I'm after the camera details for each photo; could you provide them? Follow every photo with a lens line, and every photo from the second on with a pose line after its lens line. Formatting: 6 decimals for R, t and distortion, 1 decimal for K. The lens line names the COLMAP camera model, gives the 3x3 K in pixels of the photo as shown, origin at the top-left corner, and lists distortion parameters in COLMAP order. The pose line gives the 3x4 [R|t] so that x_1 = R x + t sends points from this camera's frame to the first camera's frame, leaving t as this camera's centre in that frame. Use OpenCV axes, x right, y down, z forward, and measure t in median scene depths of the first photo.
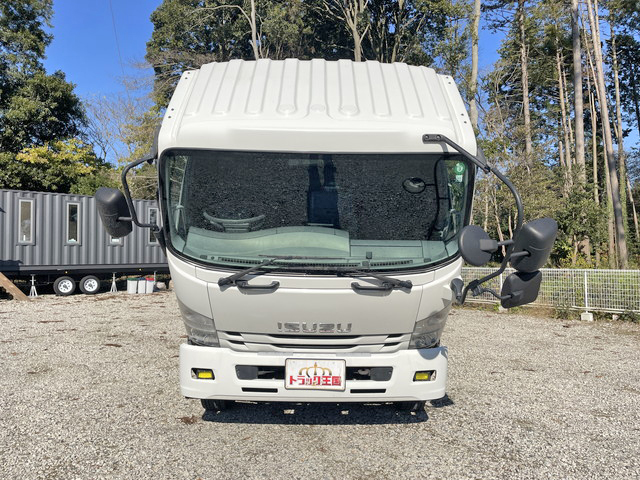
lens RADIAL K [[512.1, 0, 320.0], [0, 512.1, 240.0], [0, 0, 1]] dist [-0.004283, -0.001998]
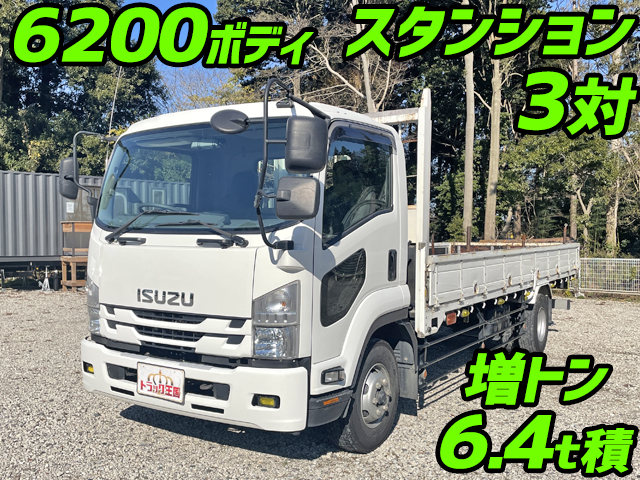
lens RADIAL K [[668.7, 0, 320.0], [0, 668.7, 240.0], [0, 0, 1]] dist [-0.115333, -0.004113]
pose [[0.854126, 0.009419, -0.519981, 0.193809], [0.009131, 0.999410, 0.033101, -0.006313], [0.519987, -0.033020, 0.853536, 0.034398]]
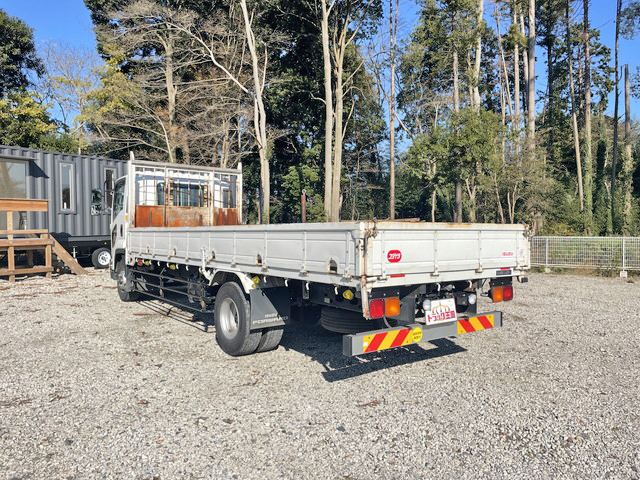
lens RADIAL K [[512.1, 0, 320.0], [0, 512.1, 240.0], [0, 0, 1]] dist [-0.004283, -0.001998]
pose [[0.959815, -0.008437, 0.280508, -0.406016], [-0.010067, 0.997869, 0.064461, -0.006982], [-0.280454, -0.064694, 0.957685, 0.000262]]
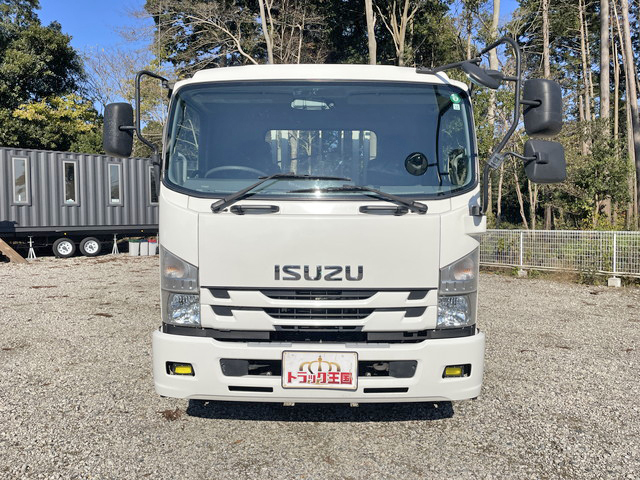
lens RADIAL K [[510.3, 0, 320.0], [0, 510.3, 240.0], [0, 0, 1]] dist [0.001388, -0.006025]
pose [[0.999849, -0.000077, -0.017399, 0.001118], [0.001455, 0.996859, 0.079184, -0.000724], [0.017339, -0.079198, 0.996708, 0.050796]]
